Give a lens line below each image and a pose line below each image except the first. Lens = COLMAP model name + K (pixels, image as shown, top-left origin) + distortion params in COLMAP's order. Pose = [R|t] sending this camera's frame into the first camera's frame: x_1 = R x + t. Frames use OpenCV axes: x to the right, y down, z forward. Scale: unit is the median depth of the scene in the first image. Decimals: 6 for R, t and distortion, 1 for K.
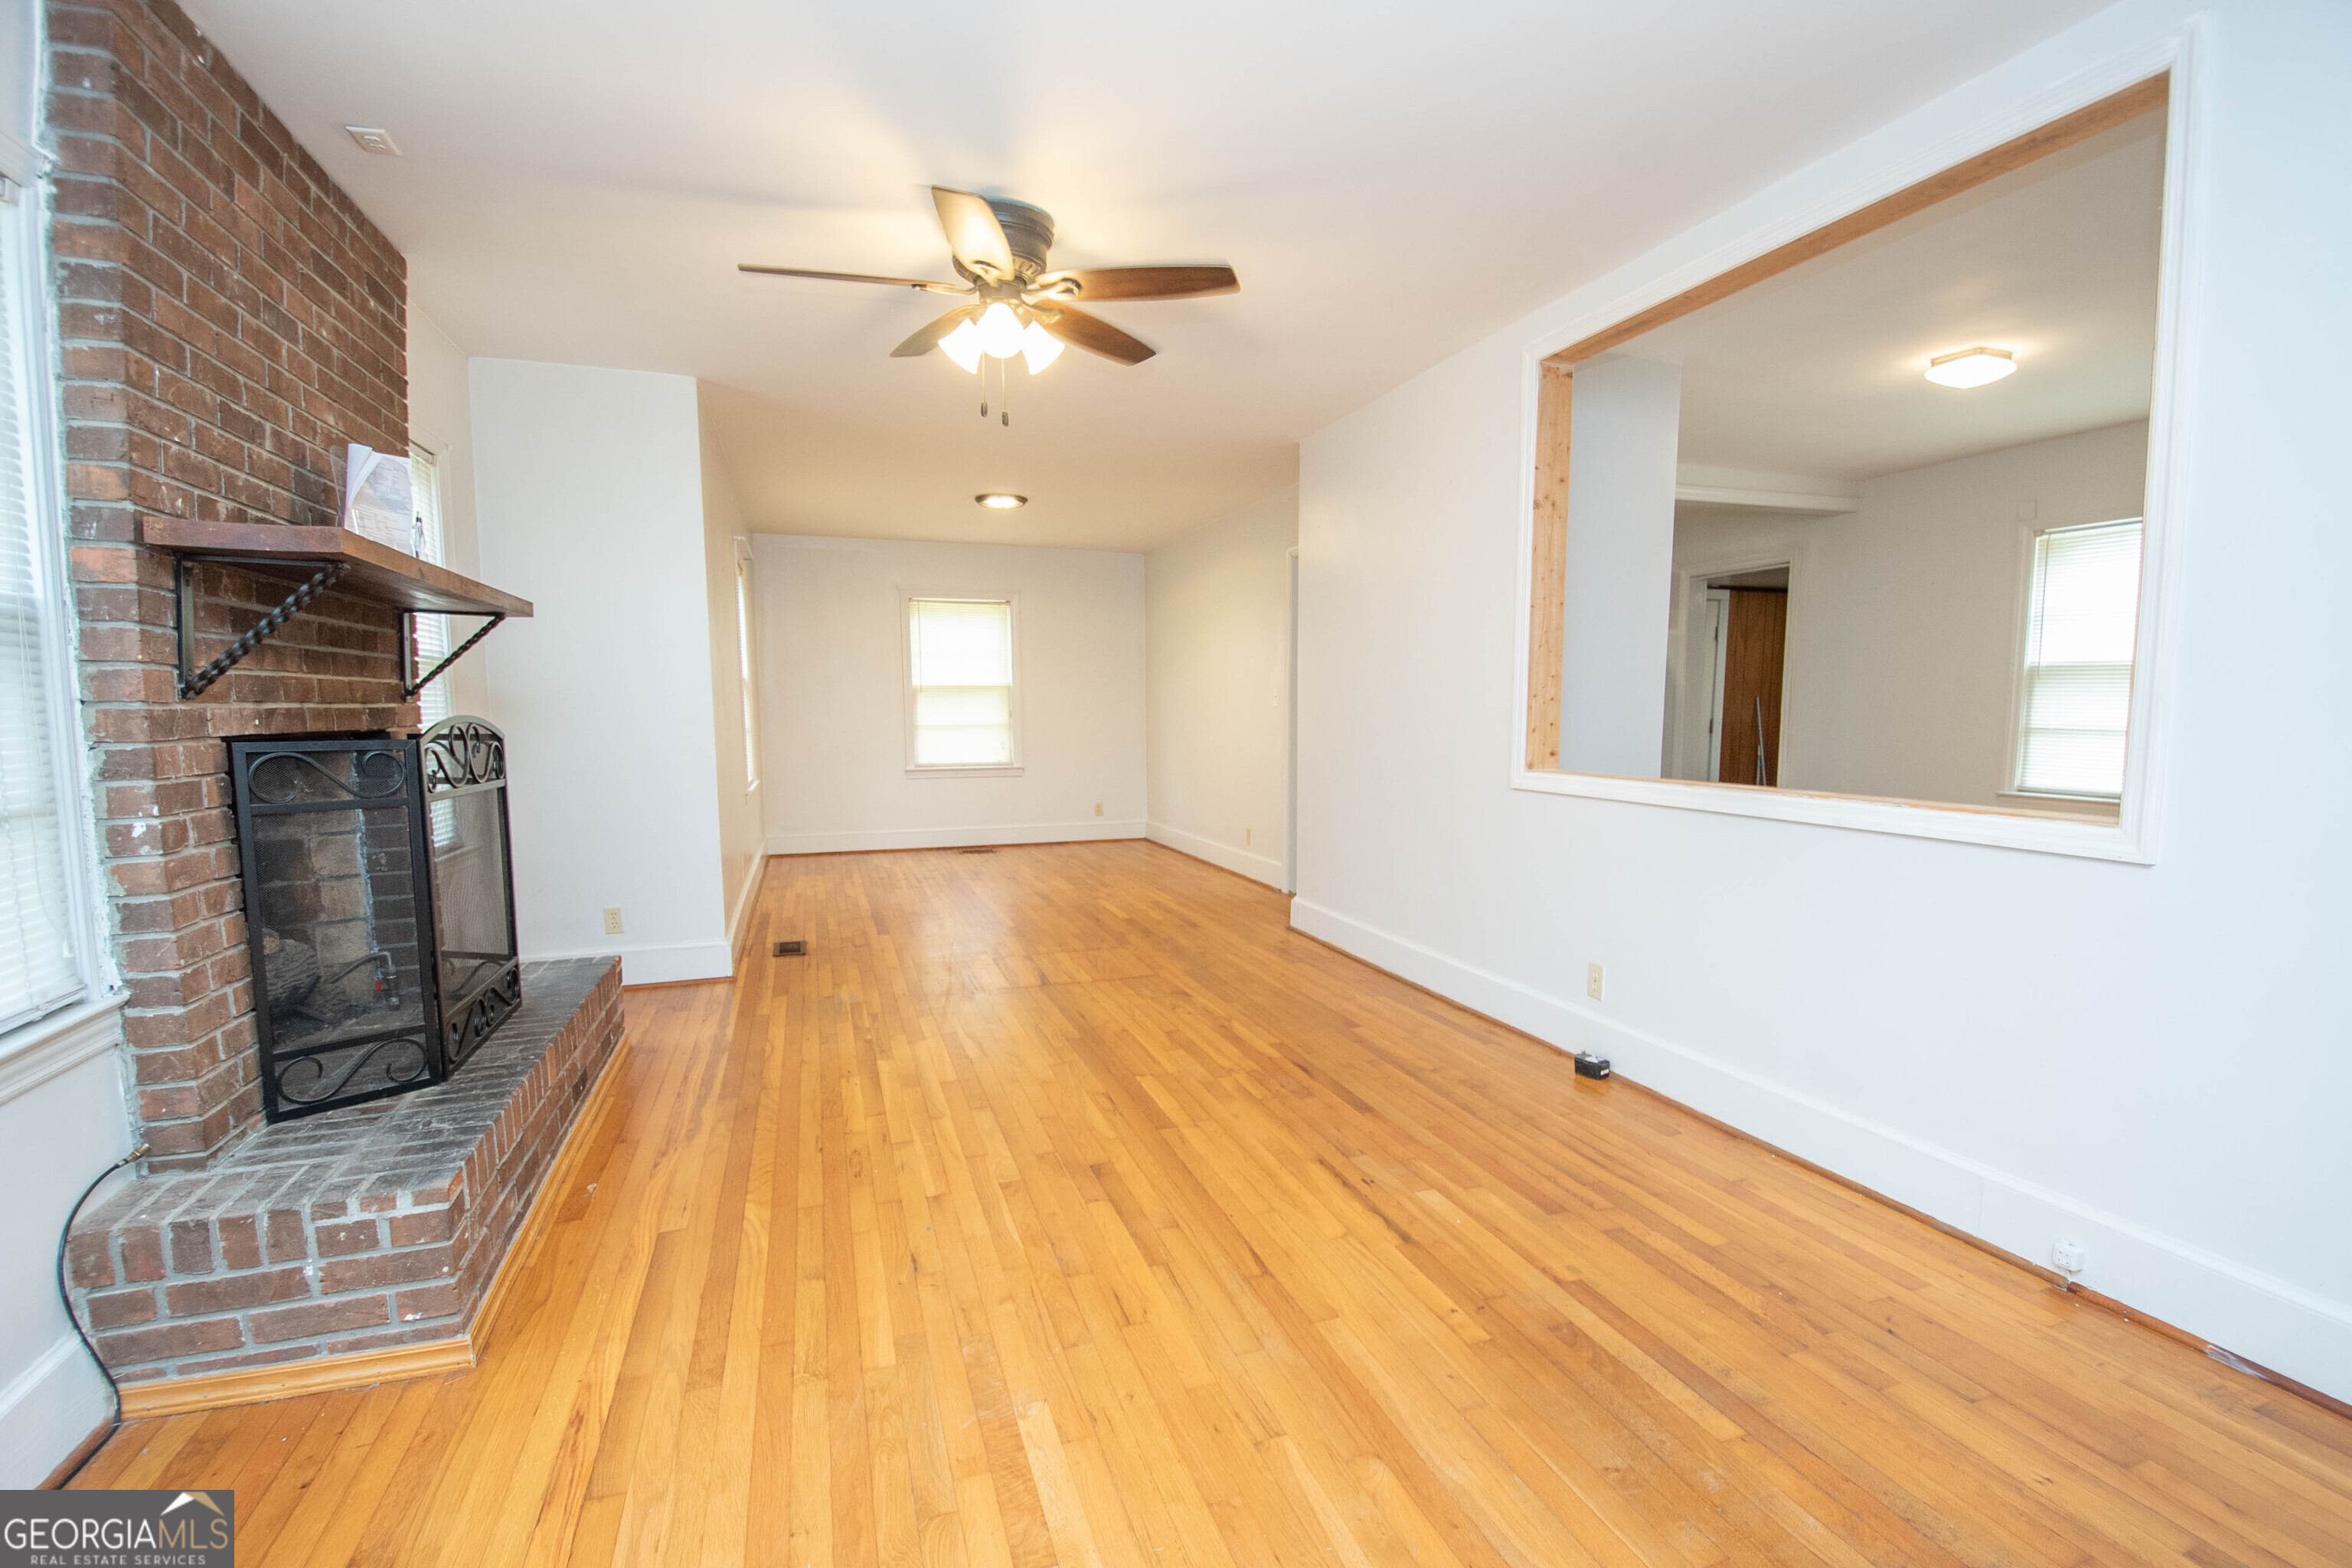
lens RADIAL K [[1043.4, 0, 1176.8], [0, 1043.4, 808.4], [0, 0, 1]] dist [0.002424, -0.011556]
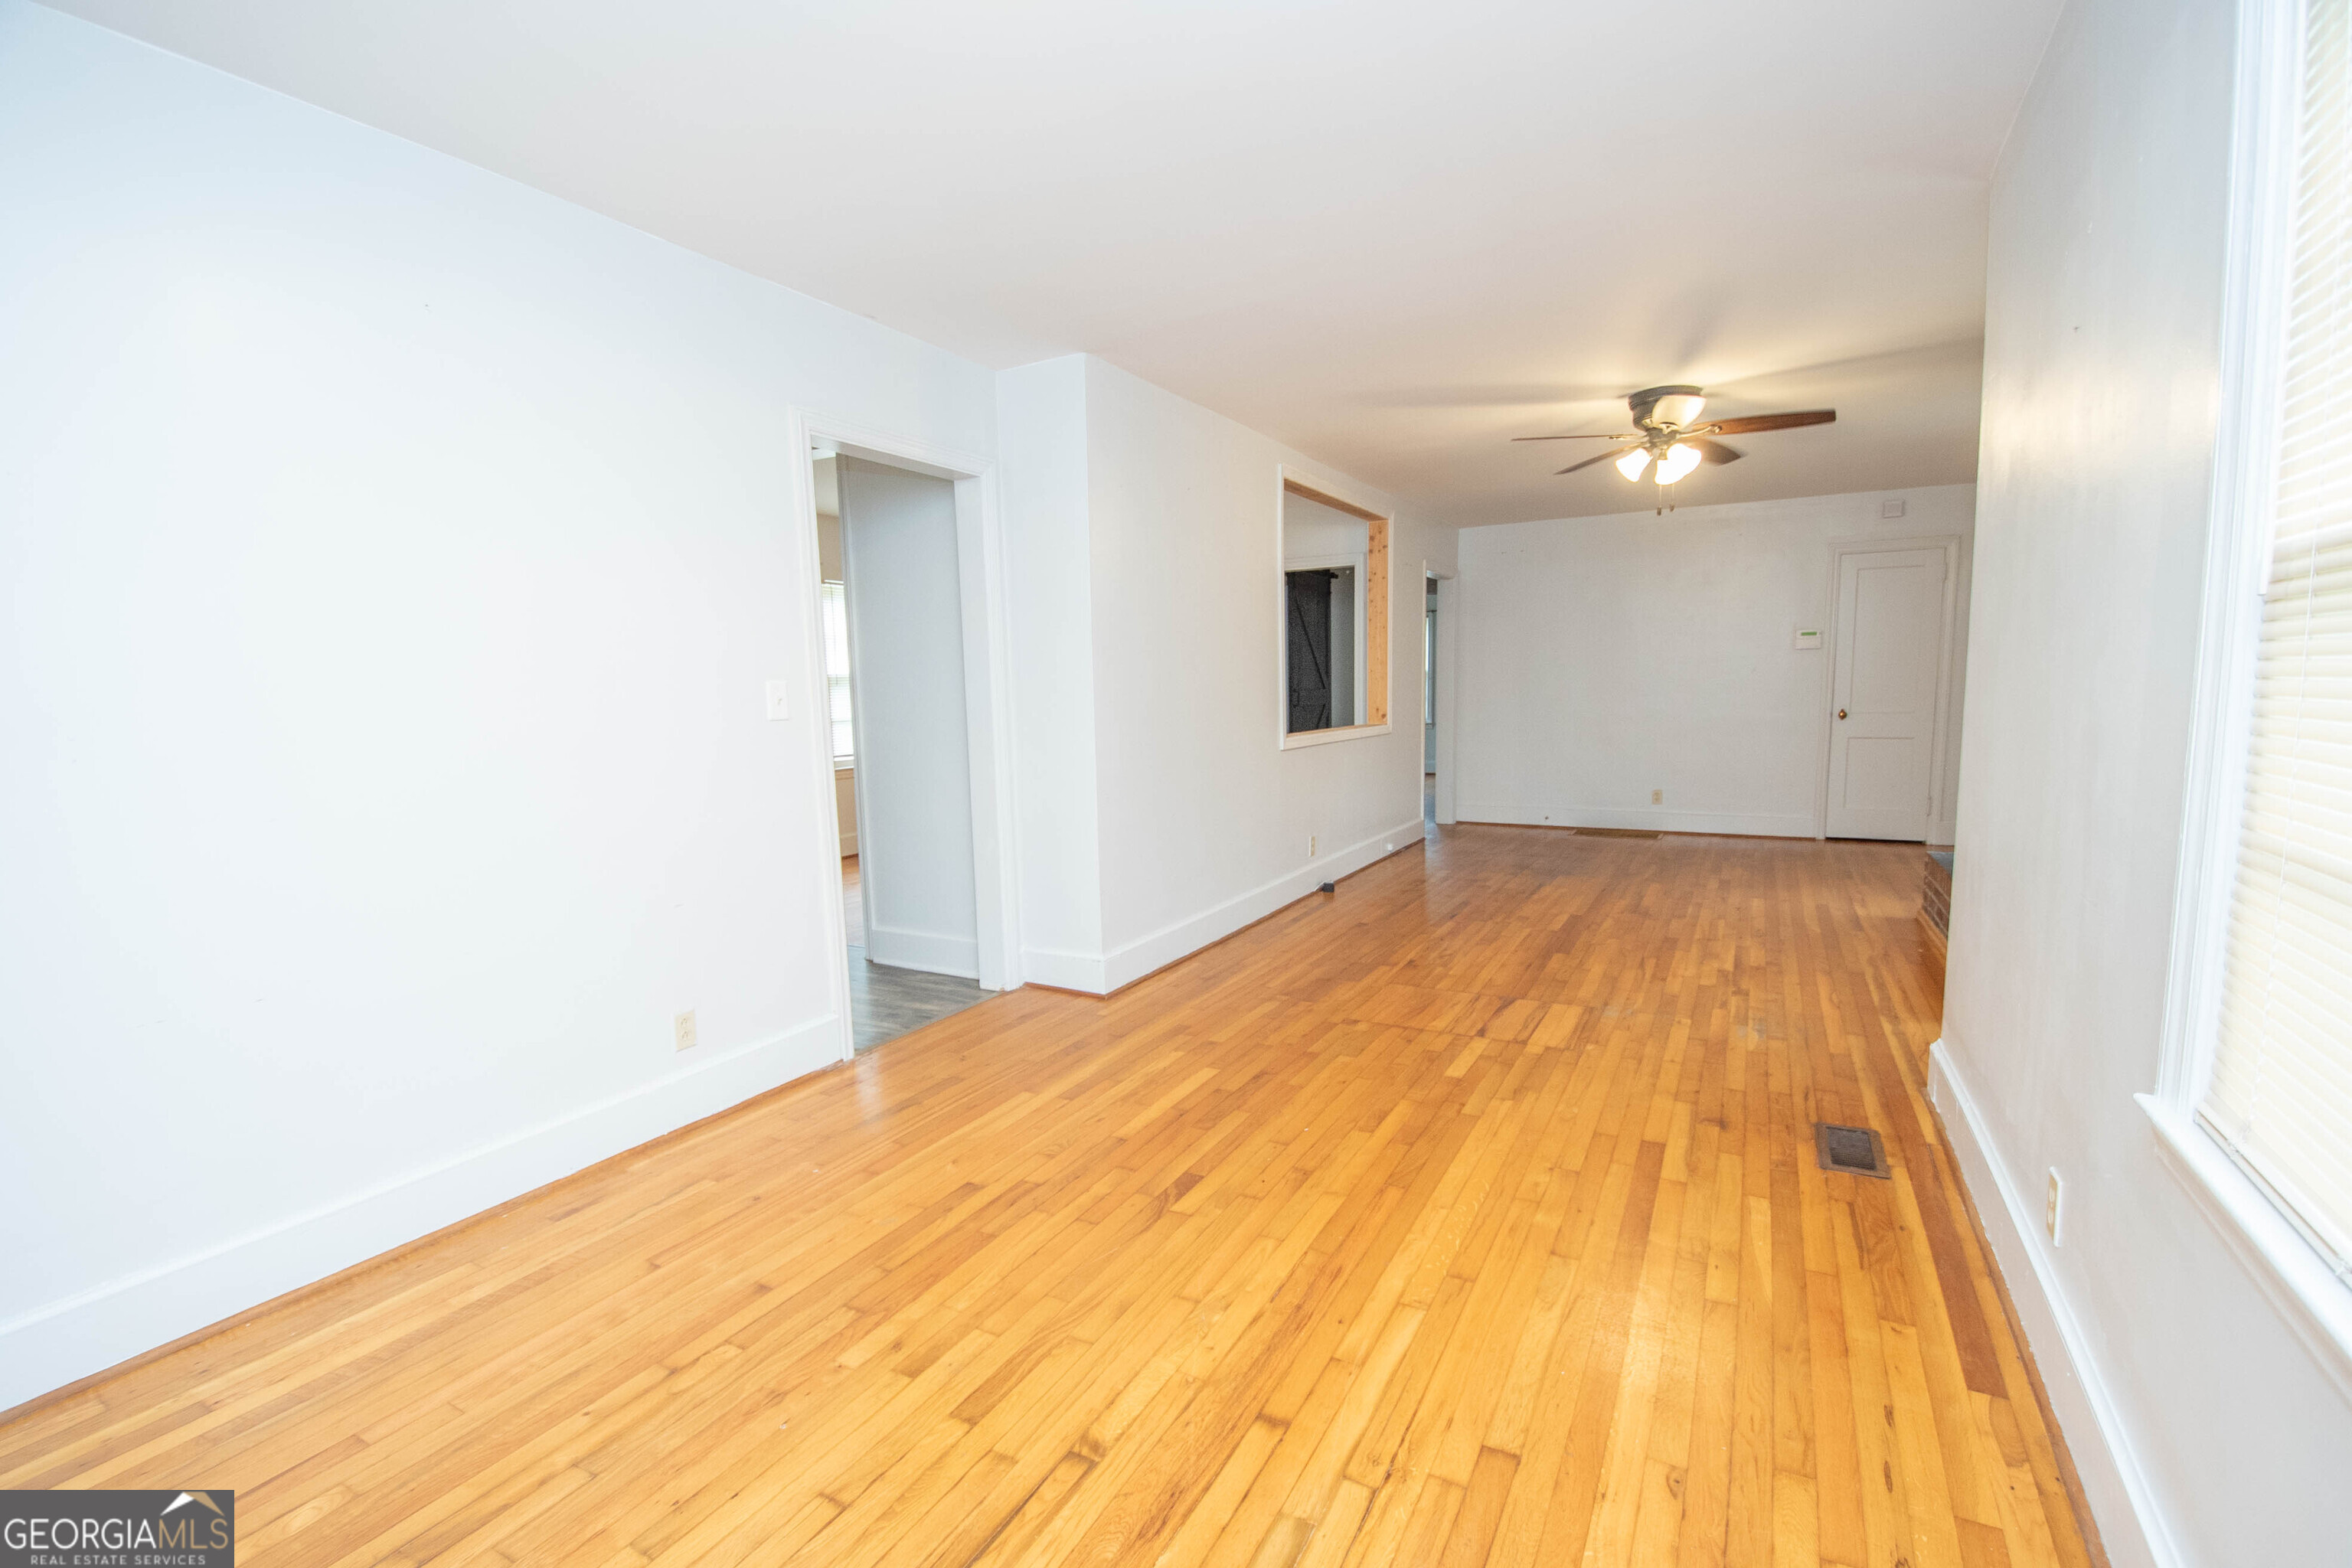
lens RADIAL K [[1043.4, 0, 1176.8], [0, 1043.4, 808.4], [0, 0, 1]] dist [0.002424, -0.011556]
pose [[-0.664621, -0.067490, 0.744126, -0.616091], [0.100952, 0.978669, 0.178928, -0.192372], [-0.740330, 0.194040, -0.643631, 1.827526]]
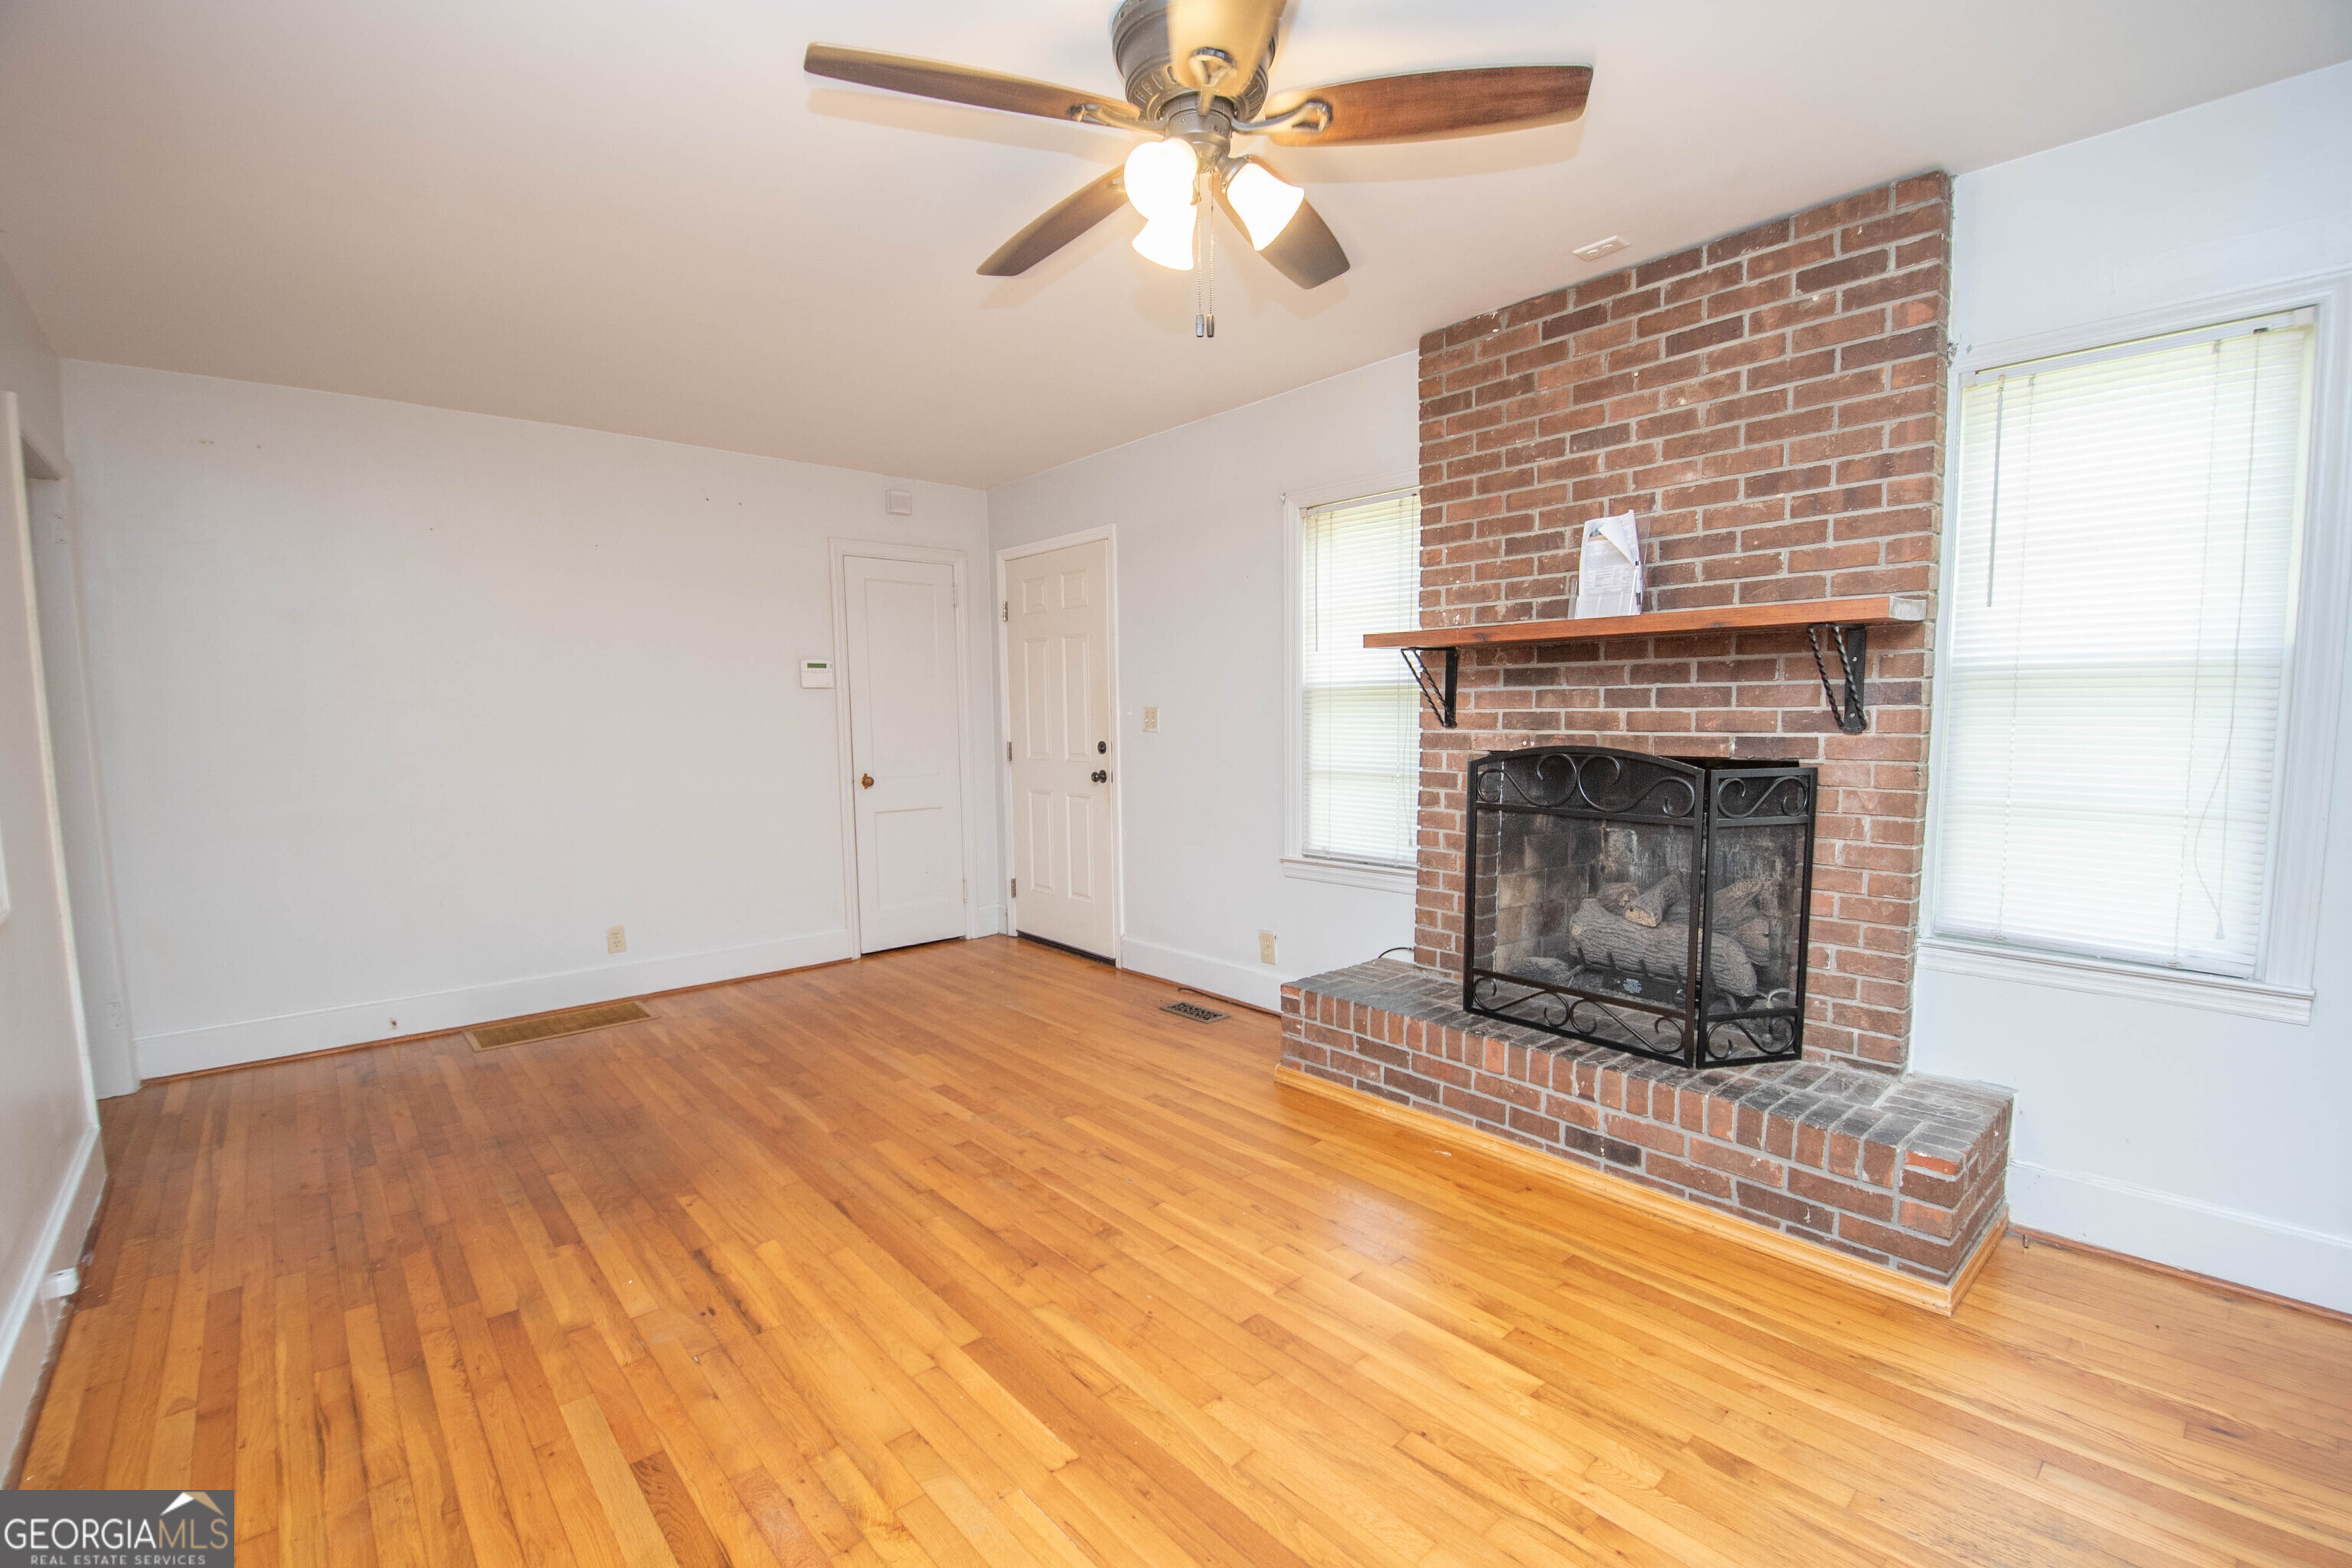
lens RADIAL K [[1043.4, 0, 1176.8], [0, 1043.4, 808.4], [0, 0, 1]] dist [0.002424, -0.011556]
pose [[-0.927590, 0.050241, -0.370207, 0.074394], [-0.023374, 0.981171, 0.191720, -0.136394], [0.372868, 0.186490, -0.908950, 1.121429]]
